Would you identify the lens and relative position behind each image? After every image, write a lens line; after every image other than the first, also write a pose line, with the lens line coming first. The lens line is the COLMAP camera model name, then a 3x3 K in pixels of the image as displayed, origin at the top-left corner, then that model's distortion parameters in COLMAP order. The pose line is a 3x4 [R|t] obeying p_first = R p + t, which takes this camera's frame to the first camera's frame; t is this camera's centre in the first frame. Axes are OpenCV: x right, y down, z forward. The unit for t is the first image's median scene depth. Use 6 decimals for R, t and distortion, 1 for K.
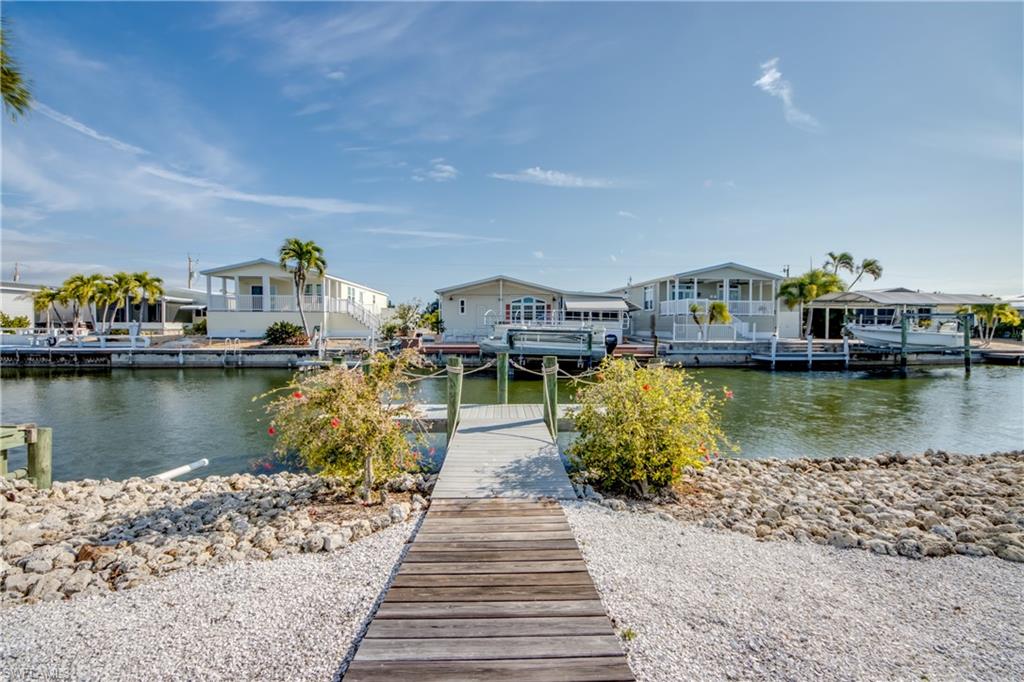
lens RADIAL K [[392.7, 0, 510.5], [0, 392.7, 344.9], [0, 0, 1]] dist [0.002996, -0.008476]
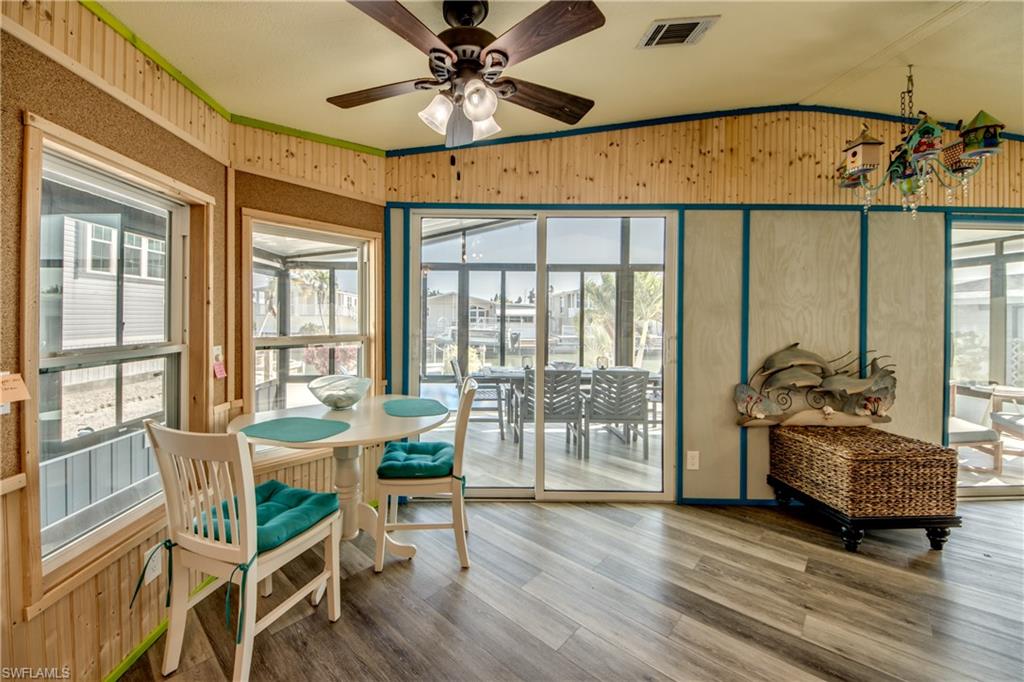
lens RADIAL K [[396.7, 0, 480.4], [0, 396.7, 317.1], [0, 0, 1]] dist [0.033439, -0.020156]
pose [[0.999809, 0.004869, -0.018932, 0.111659], [-0.005749, 0.998891, -0.046721, -0.010225], [0.018684, 0.046821, 0.998729, -0.571844]]
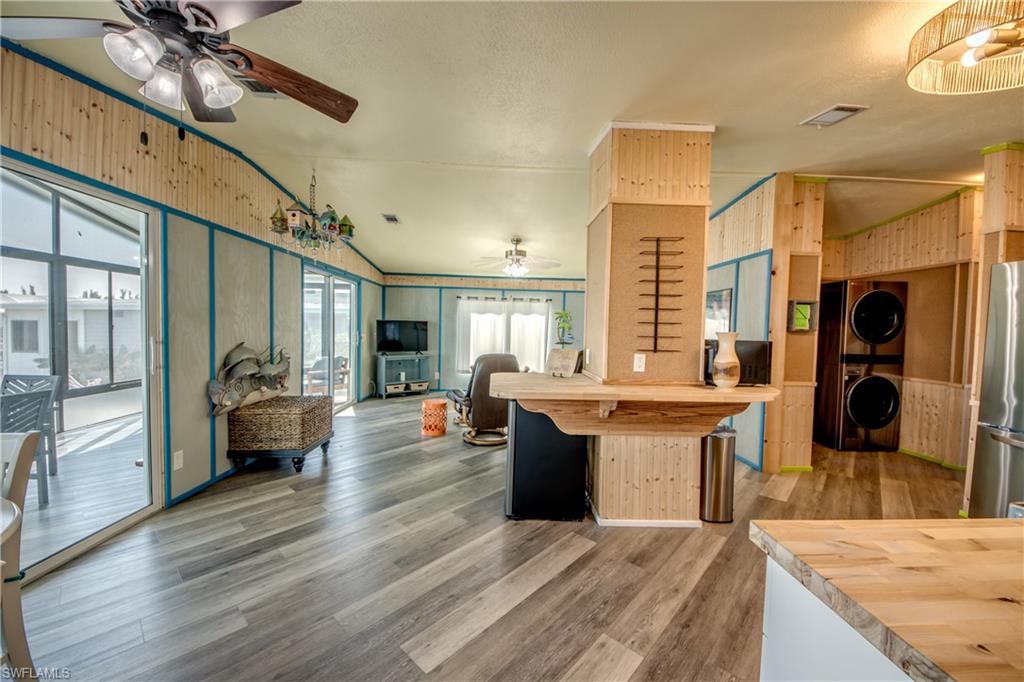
lens RADIAL K [[385.5, 0, 511.1], [0, 385.5, 340.5], [0, 0, 1]] dist [0.038580, -0.021631]
pose [[-0.003513, -0.035230, 0.999373, 0.058820], [0.029557, 0.998939, 0.035318, -0.011425], [-0.999557, 0.029663, -0.002468, -0.554269]]
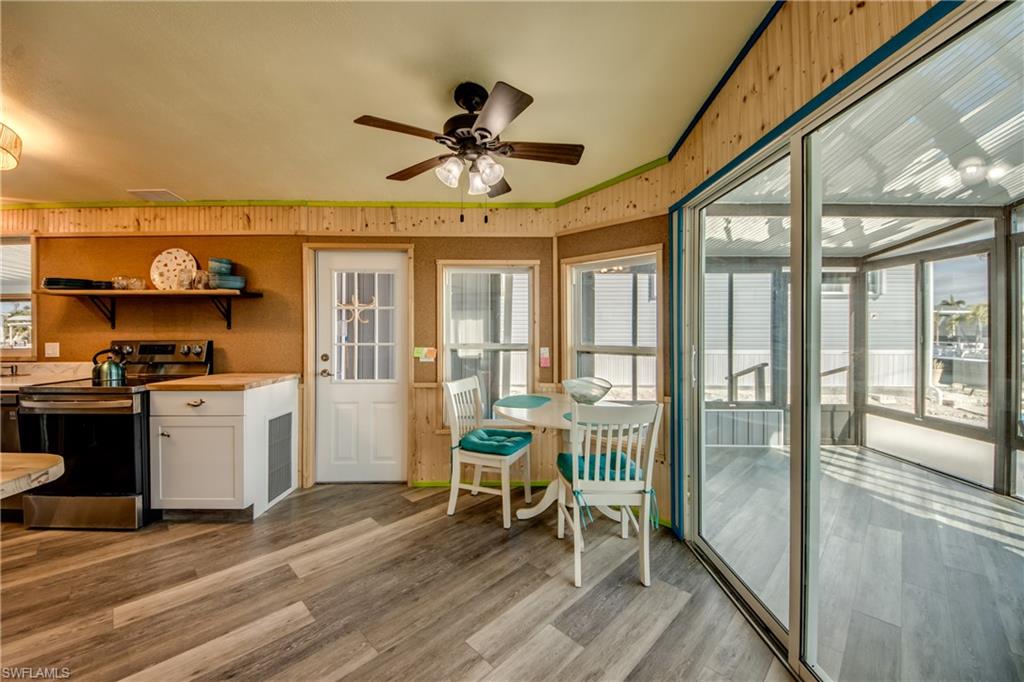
lens RADIAL K [[388.1, 0, 516.3], [0, 388.1, 333.5], [0, 0, 1]] dist [0.000941, -0.008380]
pose [[-0.024524, 0.006957, -0.999675, 0.185056], [-0.047396, 0.998843, 0.008114, -0.013064], [0.998575, 0.047579, -0.024166, -0.501289]]
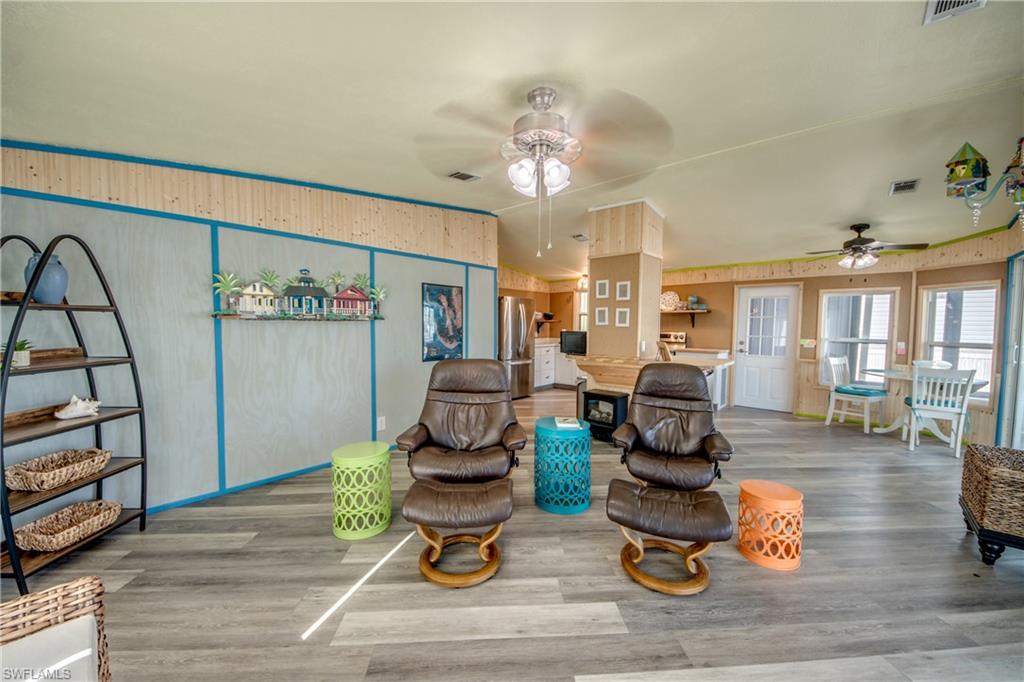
lens RADIAL K [[384.4, 0, 511.2], [0, 384.4, 345.0], [0, 0, 1]] dist [0.028346, -0.020389]
pose [[-0.692265, 0.029904, -0.721024, 0.342593], [-0.046384, 0.995231, 0.085810, -0.014180], [0.720151, 0.092847, -0.687577, -0.502442]]
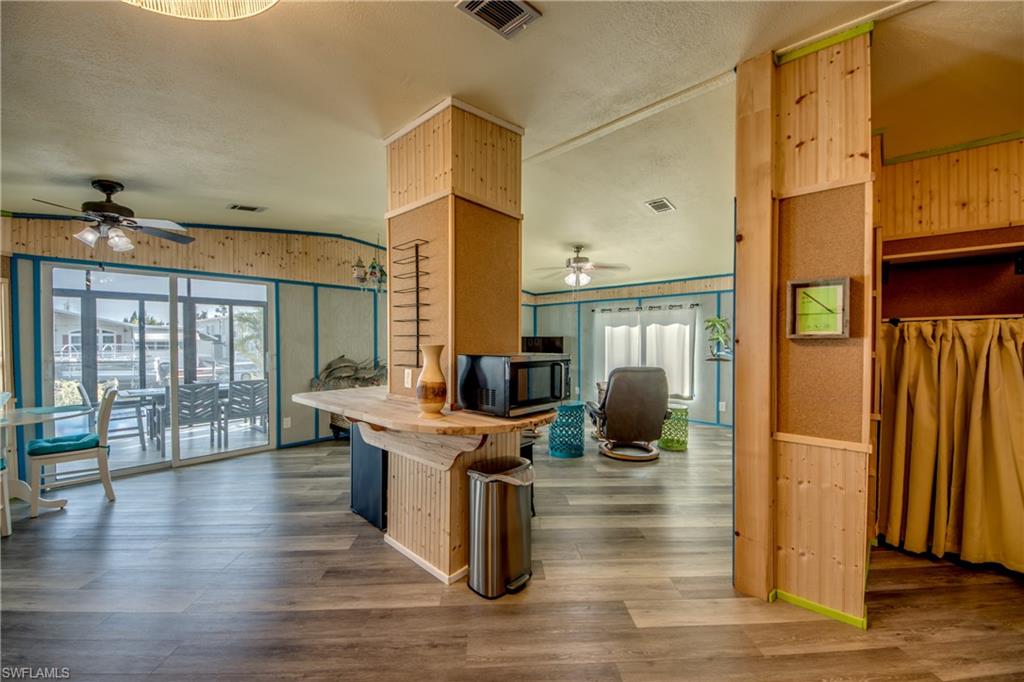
lens RADIAL K [[384.4, 0, 511.2], [0, 384.4, 345.0], [0, 0, 1]] dist [0.028346, -0.020389]
pose [[0.704202, -0.012922, 0.709883, 0.110759], [0.040059, 0.998965, -0.021555, -0.006125], [-0.708869, 0.043616, 0.703990, -0.673270]]
